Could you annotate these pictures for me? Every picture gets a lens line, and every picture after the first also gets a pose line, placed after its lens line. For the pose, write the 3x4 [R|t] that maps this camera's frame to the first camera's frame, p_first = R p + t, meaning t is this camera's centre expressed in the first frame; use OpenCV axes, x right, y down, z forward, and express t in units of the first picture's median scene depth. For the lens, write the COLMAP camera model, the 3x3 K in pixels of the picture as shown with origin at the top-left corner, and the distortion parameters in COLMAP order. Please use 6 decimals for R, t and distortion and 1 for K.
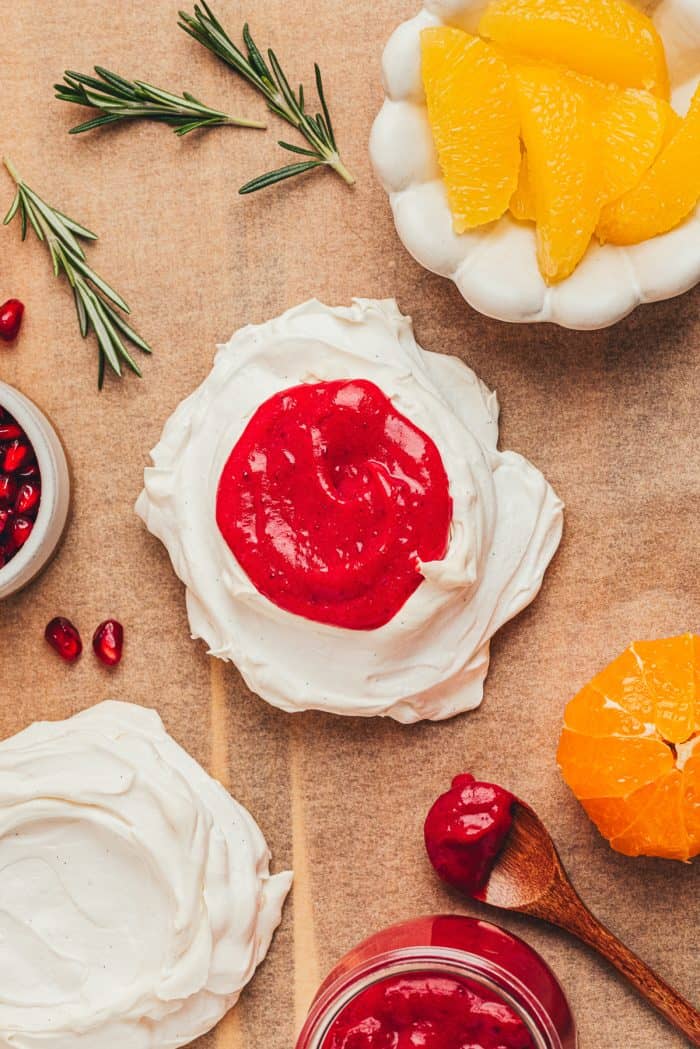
lens RADIAL K [[3593.5, 0, 350.0], [0, 3593.5, 524.5], [0, 0, 1]] dist [0.190086, -2.447274]
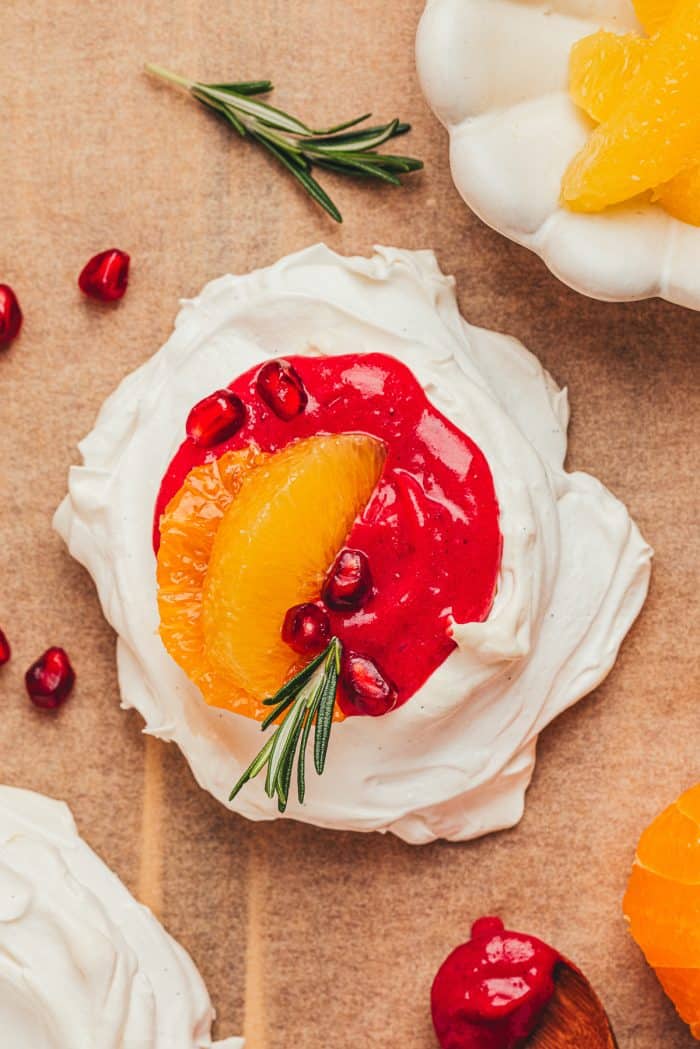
lens RADIAL K [[3491.9, 0, 349.3], [0, 3491.9, 563.1], [0, 0, 1]] dist [0.057379, 0.706698]
pose [[0.997875, 0.058236, 0.029215, -0.020805], [-0.058609, 0.998208, 0.012105, -0.008102], [-0.028457, -0.013792, 0.999500, 0.303177]]
